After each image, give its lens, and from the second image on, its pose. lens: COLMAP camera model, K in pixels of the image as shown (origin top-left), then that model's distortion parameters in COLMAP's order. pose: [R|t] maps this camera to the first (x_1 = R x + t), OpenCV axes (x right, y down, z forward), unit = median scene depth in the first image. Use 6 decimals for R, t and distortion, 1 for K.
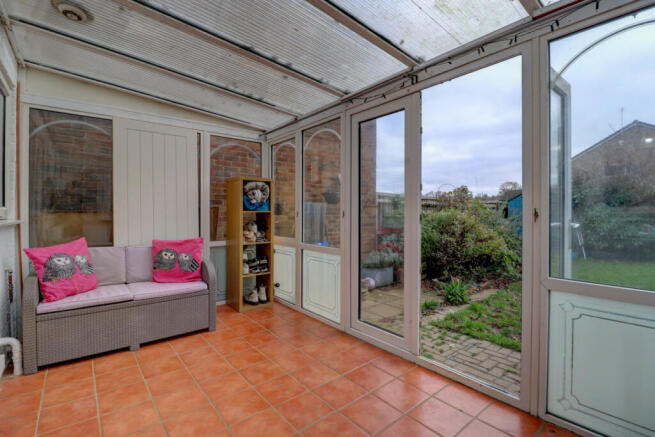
lens RADIAL K [[301.5, 0, 327.4], [0, 301.5, 213.7], [0, 0, 1]] dist [0.000071, -0.000036]
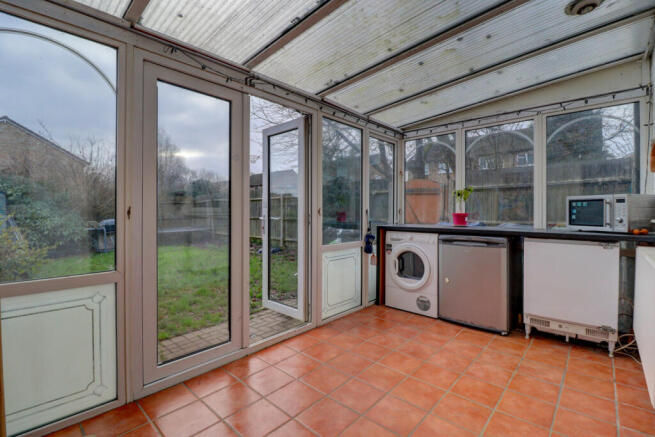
lens RADIAL K [[301.5, 0, 327.4], [0, 301.5, 213.7], [0, 0, 1]] dist [0.000071, -0.000036]
pose [[-0.126169, -0.006481, 0.991988, -0.688223], [0.000680, 0.999978, 0.006620, 0.002506], [-0.992009, 0.001509, -0.126161, 0.765776]]
